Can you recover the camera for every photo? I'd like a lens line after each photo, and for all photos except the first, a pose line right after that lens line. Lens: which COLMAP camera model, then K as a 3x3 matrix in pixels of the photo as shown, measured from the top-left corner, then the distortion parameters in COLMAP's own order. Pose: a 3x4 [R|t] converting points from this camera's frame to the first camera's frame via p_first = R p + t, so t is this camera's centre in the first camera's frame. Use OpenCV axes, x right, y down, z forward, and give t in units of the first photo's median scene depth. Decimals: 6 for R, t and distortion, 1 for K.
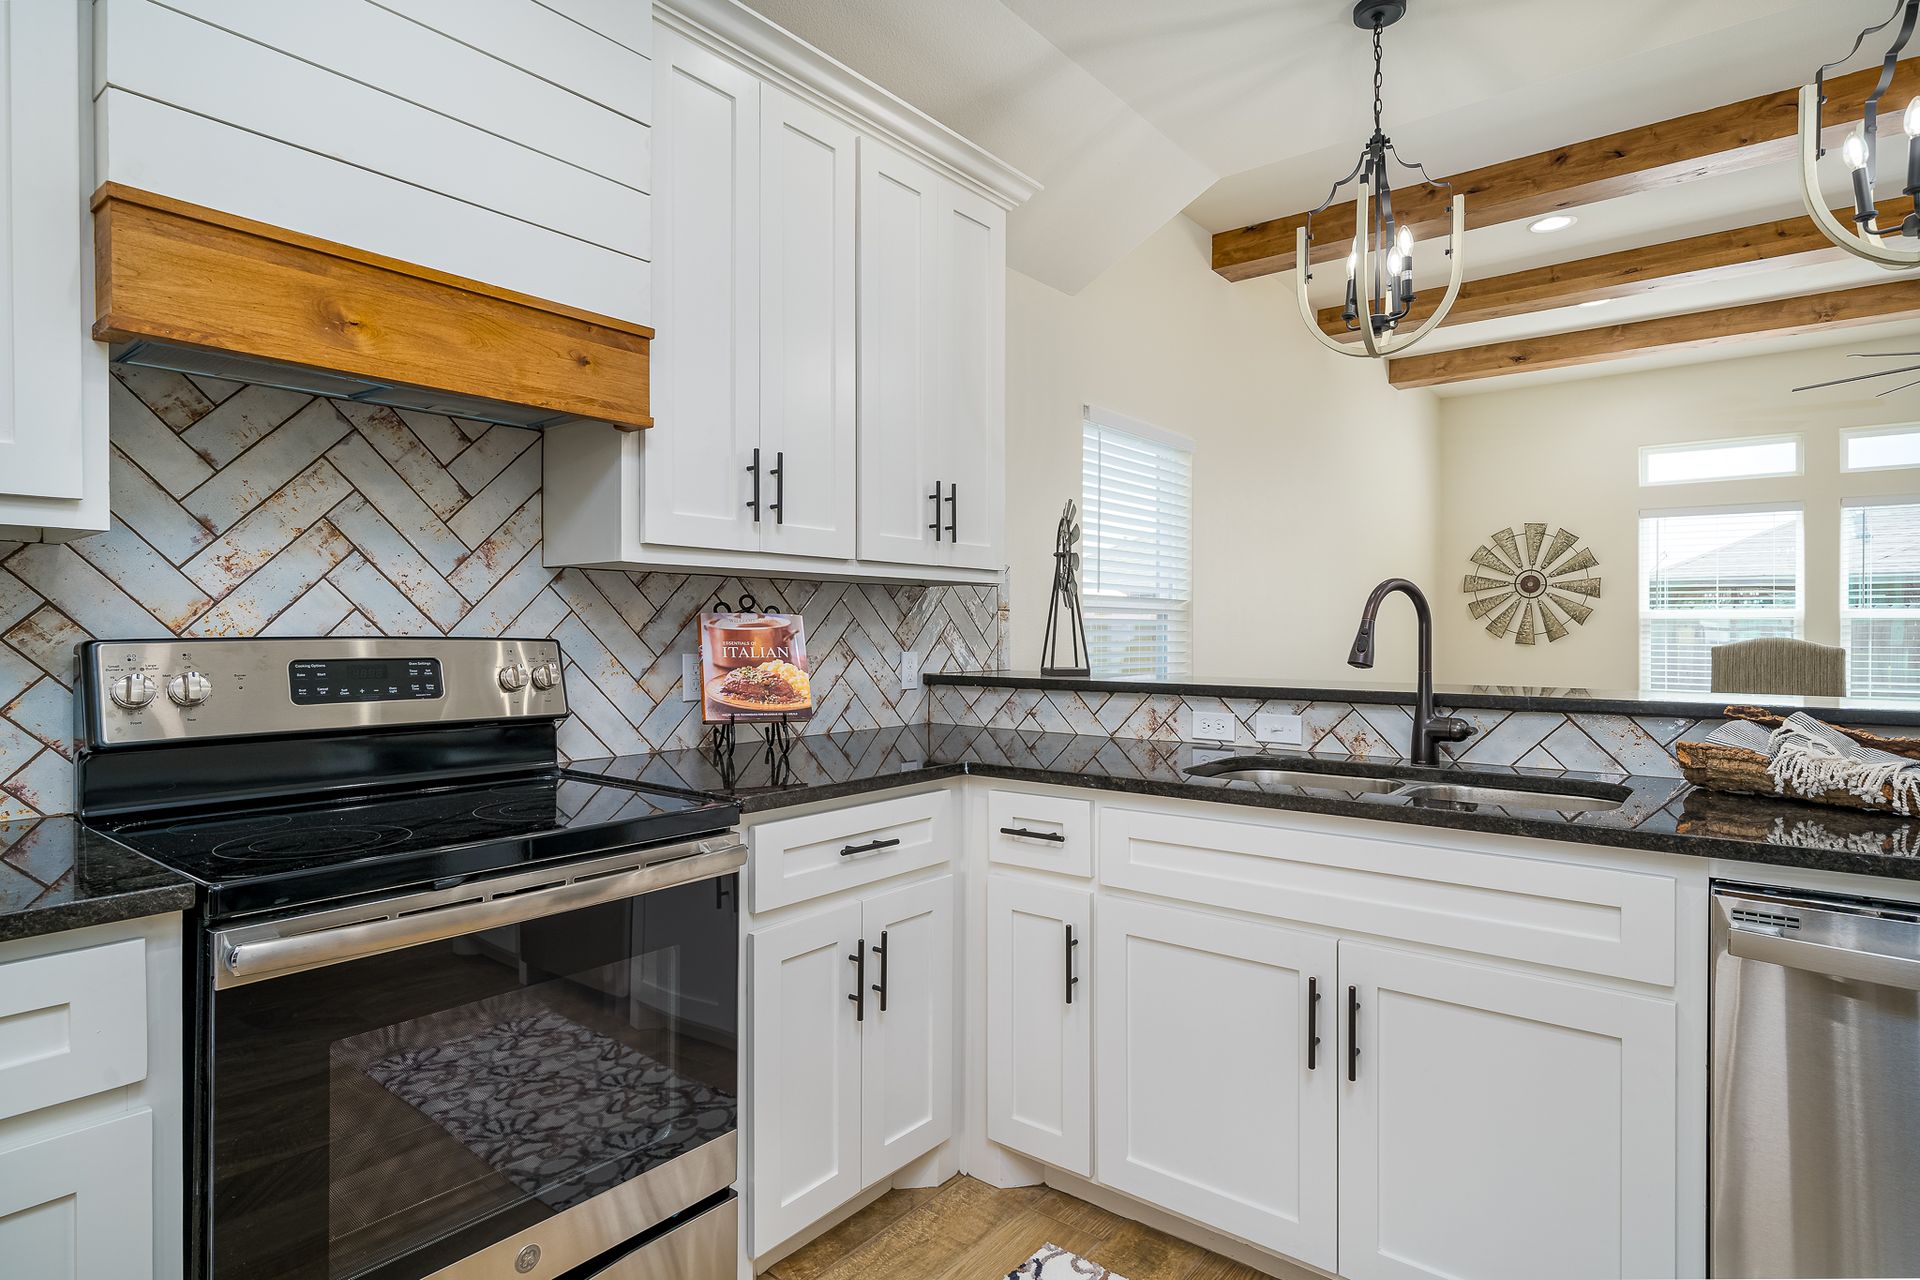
lens RADIAL K [[1016.2, 0, 957.5], [0, 1016.2, 634.2], [0, 0, 1]] dist [0.000600, 0.000319]
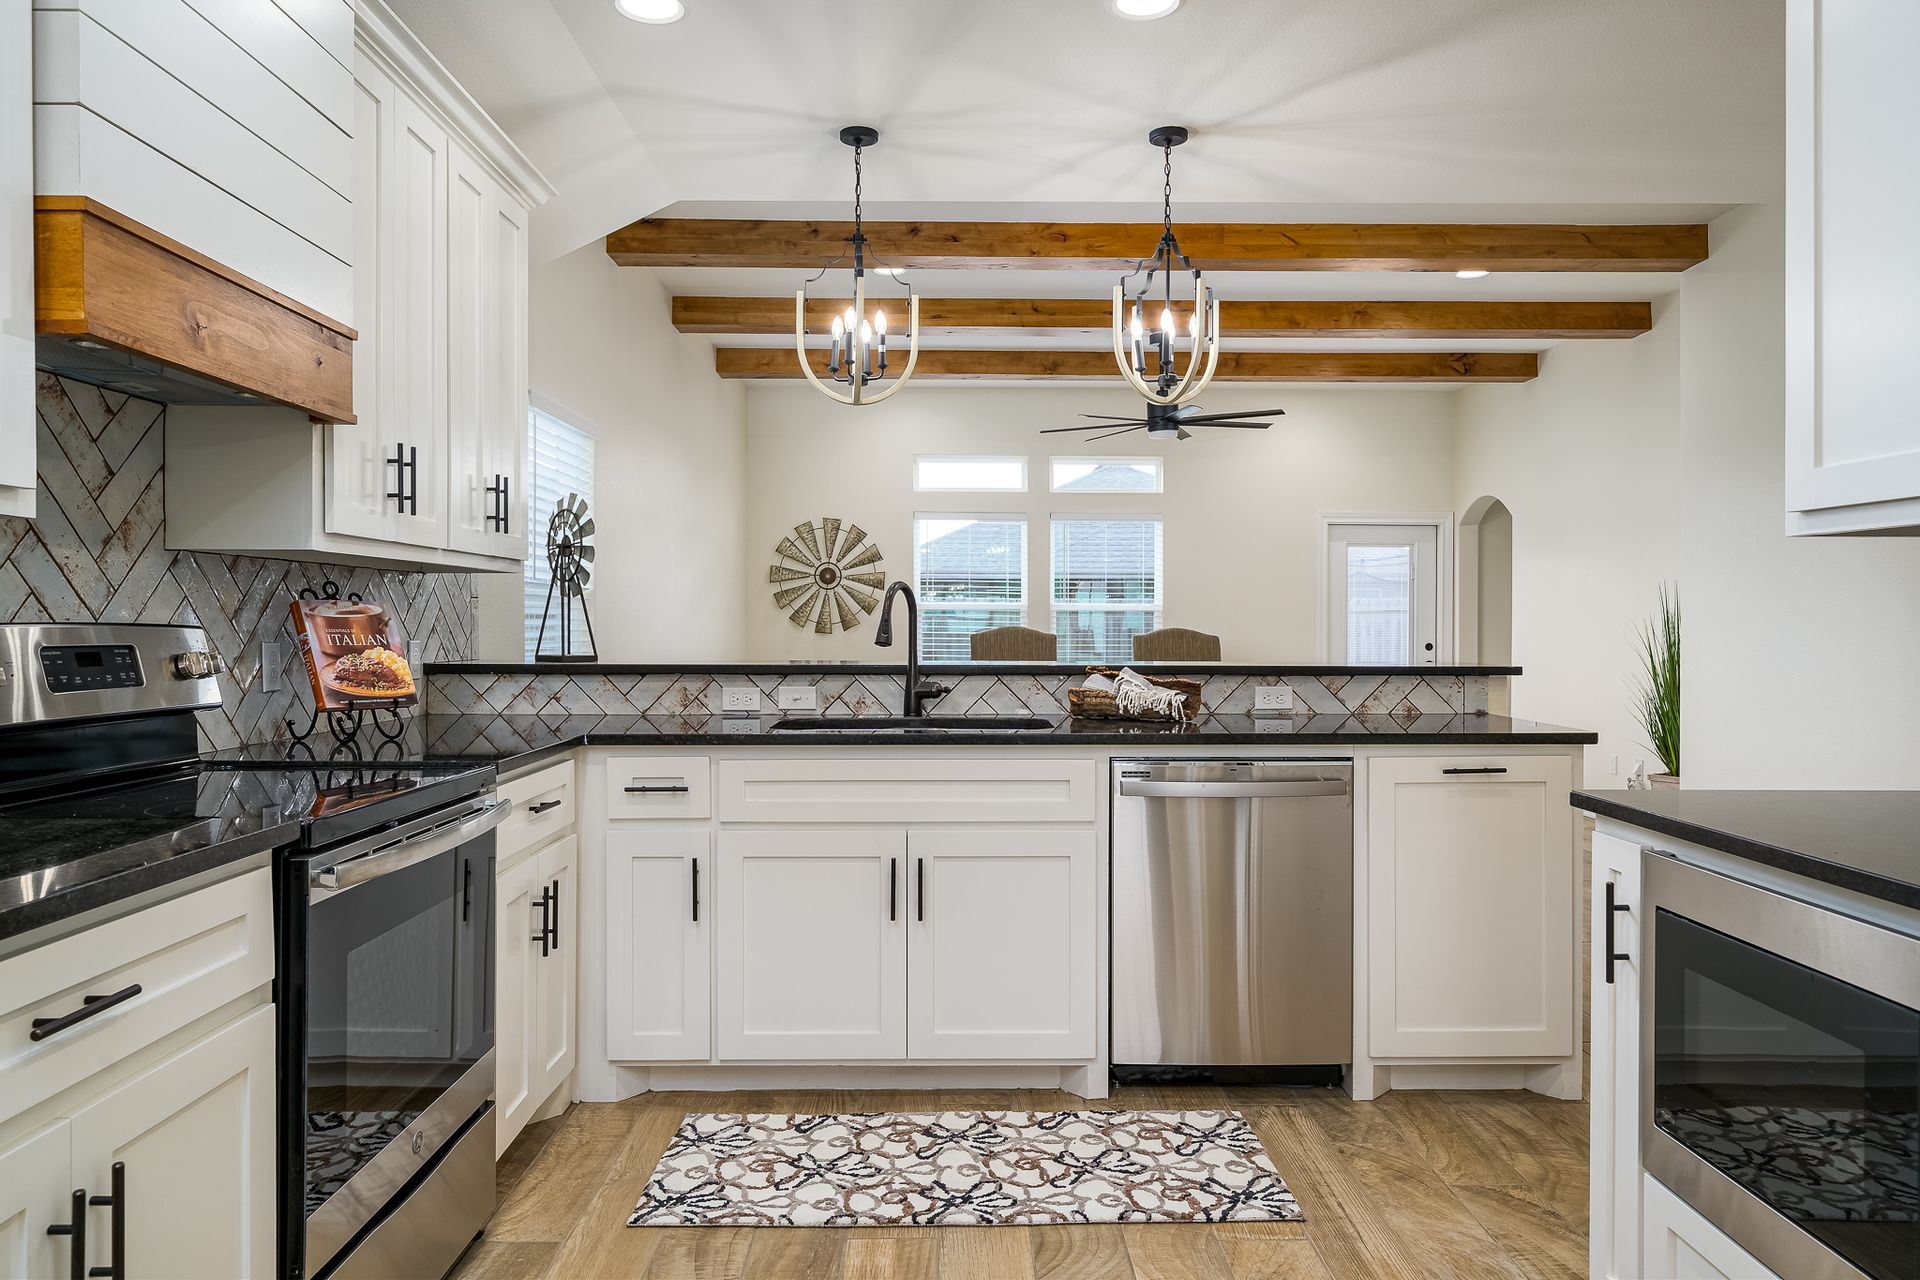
lens RADIAL K [[1280.0, 0, 964.2], [0, 1280.0, 619.6], [0, 0, 1]] dist [0.006593, -0.002838]
pose [[0.771227, 0.001577, 0.636558, -0.498023], [0.001297, 0.999991, -0.004049, 0.003783], [-0.636559, 0.003948, 0.771218, -0.321441]]
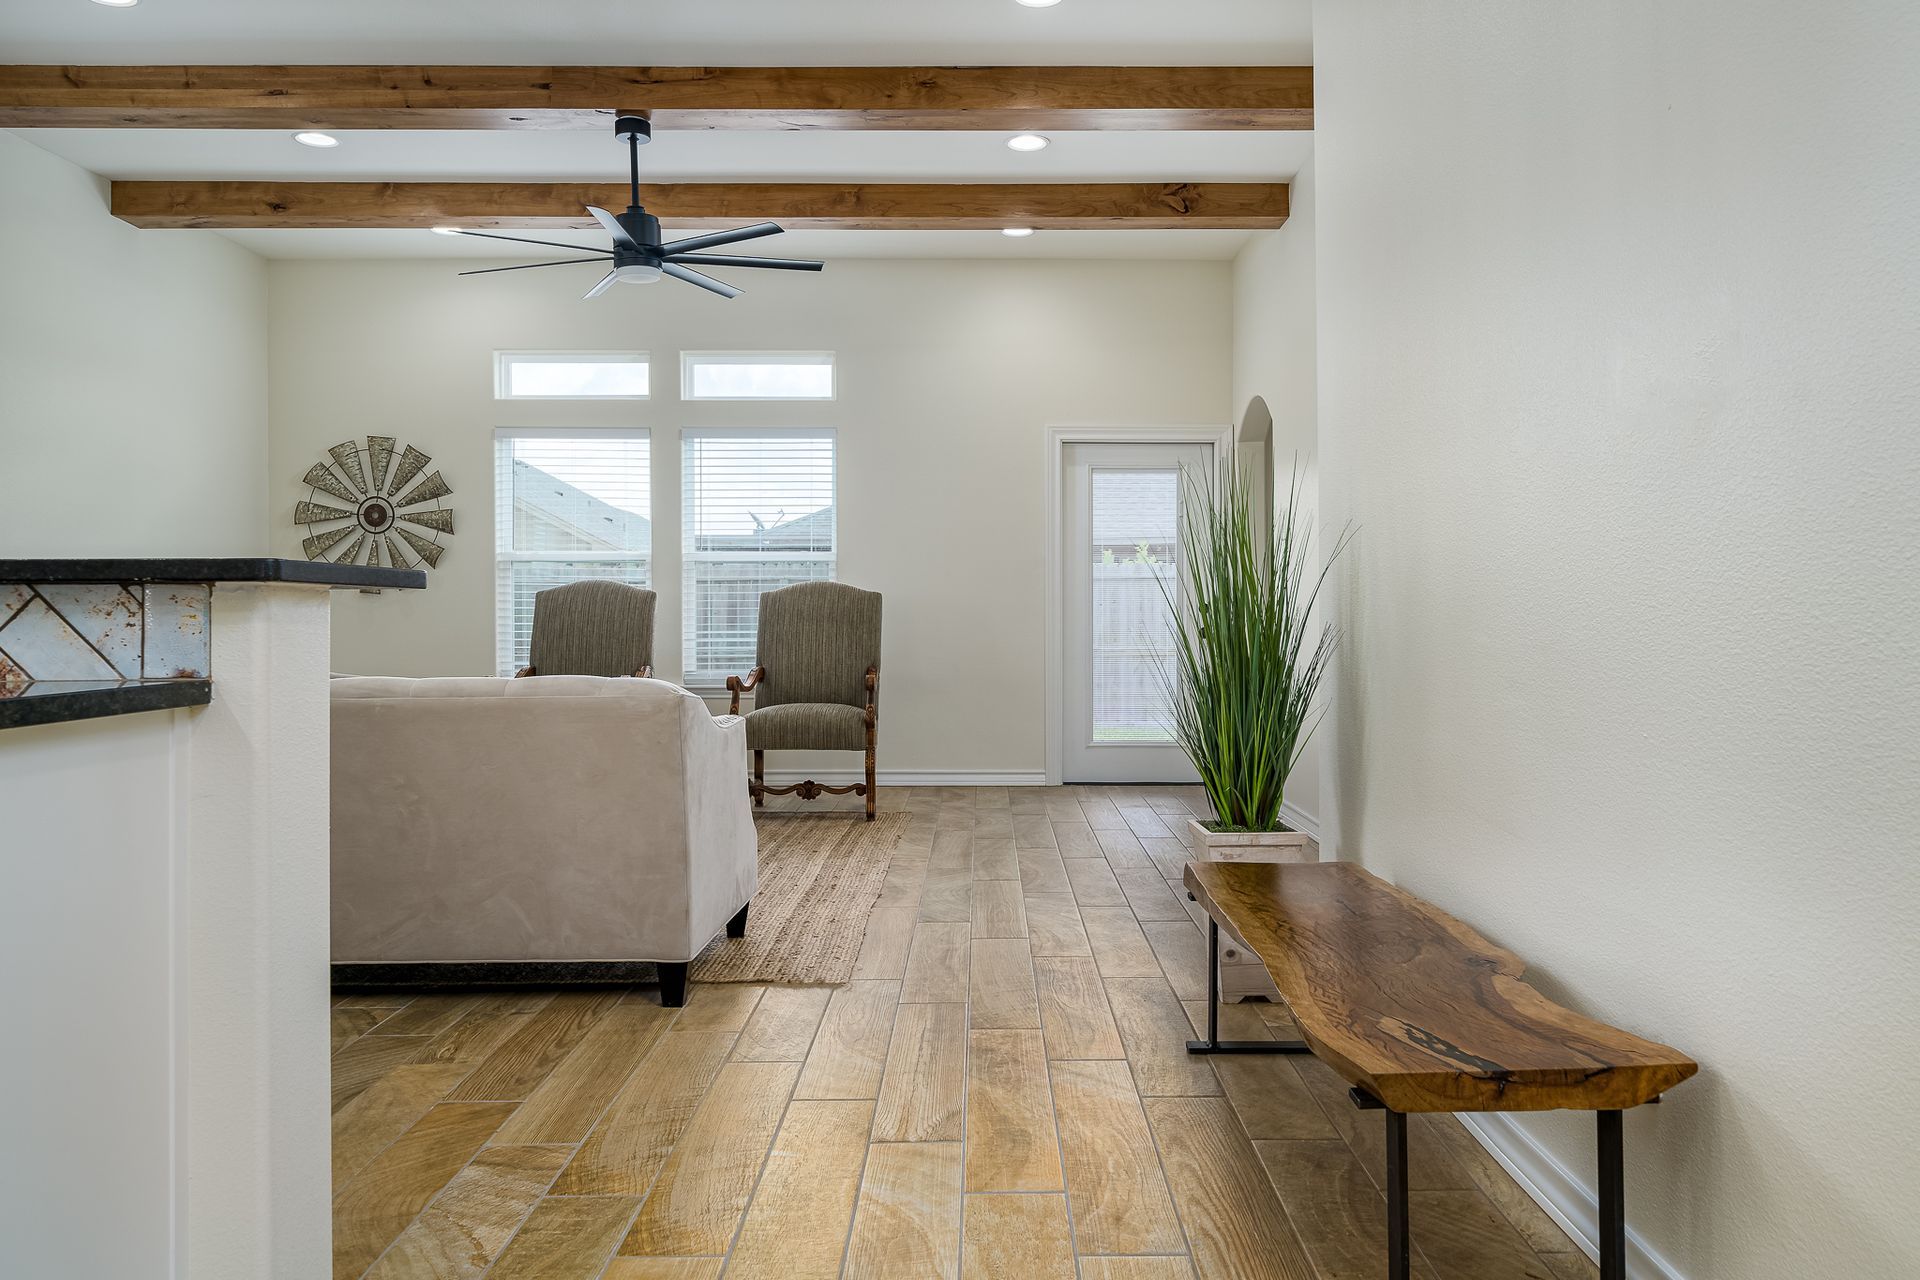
lens RADIAL K [[1350.4, 0, 999.2], [0, 1350.4, 602.6], [0, 0, 1]] dist [0.000084, 0.000665]
pose [[0.773948, -0.000787, 0.633249, 0.826958], [0.006732, 0.999953, -0.006984, 0.079818], [-0.633213, 0.009668, 0.773917, -0.268442]]
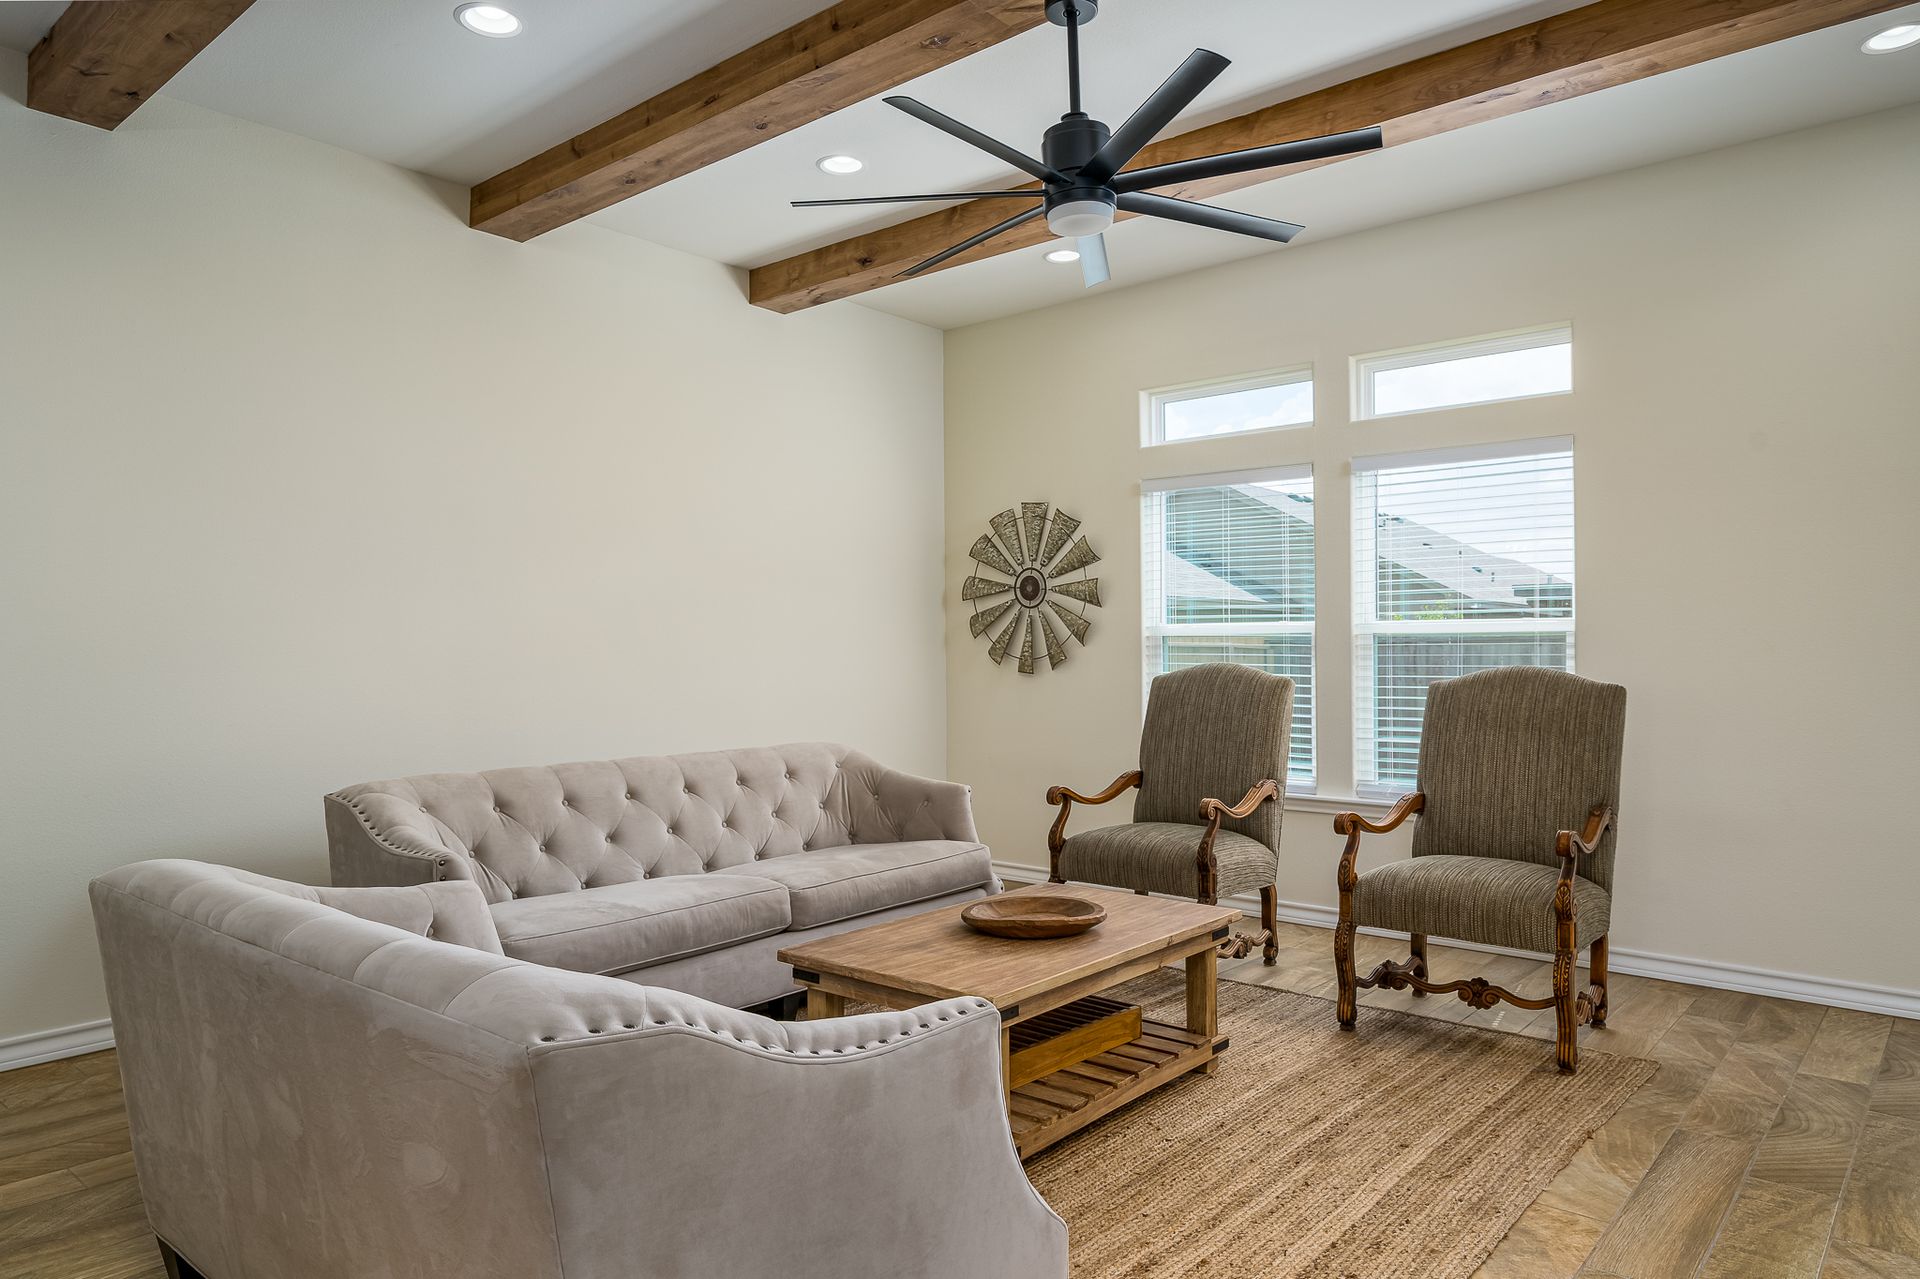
lens RADIAL K [[1216.9, 0, 962.6], [0, 1216.9, 647.0], [0, 0, 1]] dist [-0.002344, 0.003753]
pose [[0.999385, -0.004358, -0.034791, 1.606167], [0.004012, 0.999942, -0.010012, -0.000102], [0.034833, 0.009867, 0.999344, 0.441235]]
